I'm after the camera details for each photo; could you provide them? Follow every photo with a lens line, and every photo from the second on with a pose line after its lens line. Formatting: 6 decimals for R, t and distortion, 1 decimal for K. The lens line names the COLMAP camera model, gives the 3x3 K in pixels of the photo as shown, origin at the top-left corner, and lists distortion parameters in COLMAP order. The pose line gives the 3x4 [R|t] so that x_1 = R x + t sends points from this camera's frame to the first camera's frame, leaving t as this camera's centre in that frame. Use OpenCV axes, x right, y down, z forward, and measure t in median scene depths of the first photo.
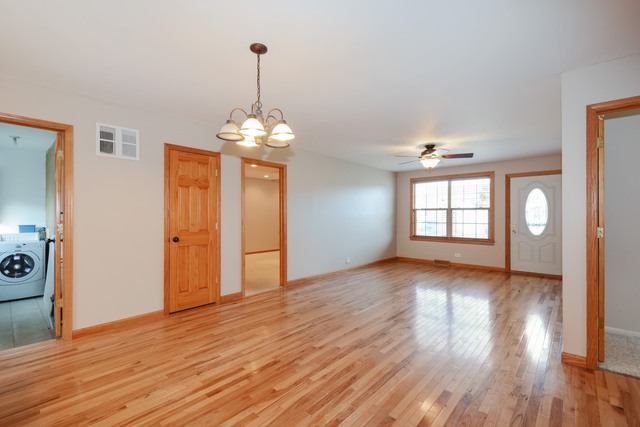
lens RADIAL K [[288.4, 0, 322.3], [0, 288.4, 215.2], [0, 0, 1]] dist [0.000146, 0.000088]
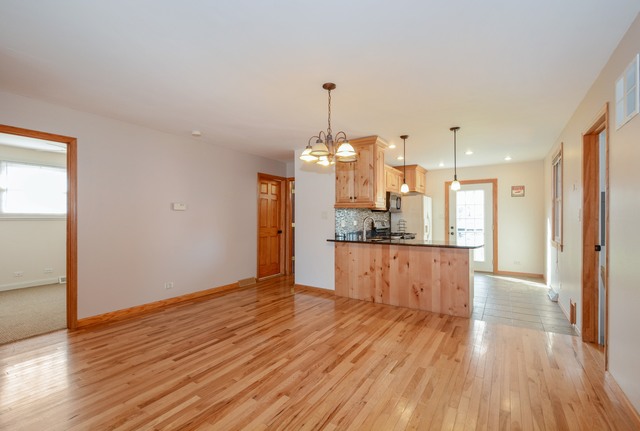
lens RADIAL K [[285.9, 0, 319.5], [0, 285.9, 215.9], [0, 0, 1]] dist [0.000420, 0.000031]
pose [[-0.989909, -0.006132, -0.141569, -0.001063], [-0.006125, 0.999981, -0.000486, -0.004165], [0.141569, 0.000386, -0.989928, 1.318095]]
